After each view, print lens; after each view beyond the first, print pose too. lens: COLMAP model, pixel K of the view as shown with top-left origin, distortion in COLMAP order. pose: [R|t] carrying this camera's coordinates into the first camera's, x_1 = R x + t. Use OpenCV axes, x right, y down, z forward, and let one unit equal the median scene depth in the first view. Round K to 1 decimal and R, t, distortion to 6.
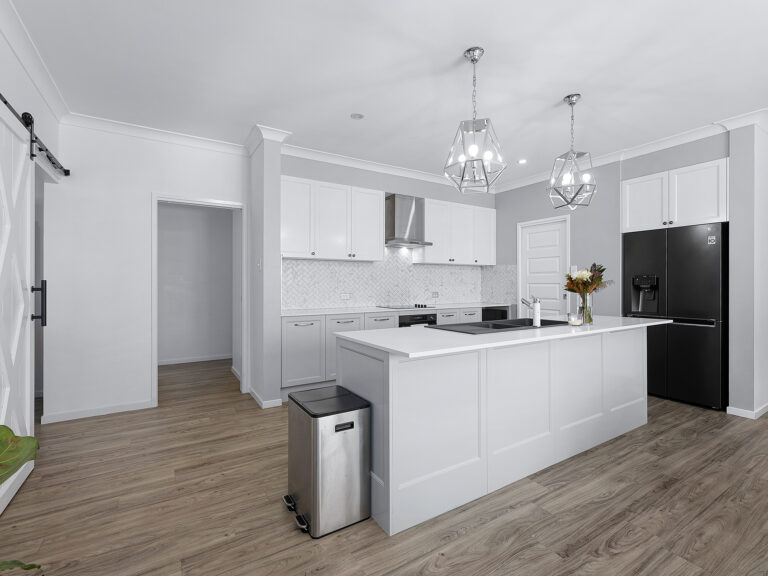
lens RADIAL K [[359.0, 0, 380.6], [0, 359.0, 286.0], [0, 0, 1]] dist [-0.002305, -0.001665]
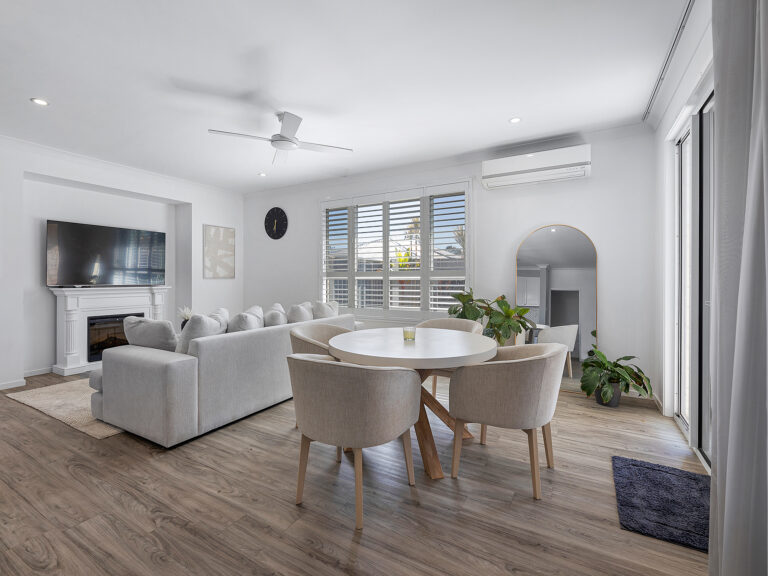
lens RADIAL K [[359.0, 0, 382.7], [0, 359.0, 281.0], [0, 0, 1]] dist [-0.002305, -0.001665]
pose [[-0.497112, -0.005183, 0.867671, -0.212842], [0.005213, 0.999946, 0.008960, 0.001059], [-0.867671, 0.008977, -0.497059, 0.266396]]
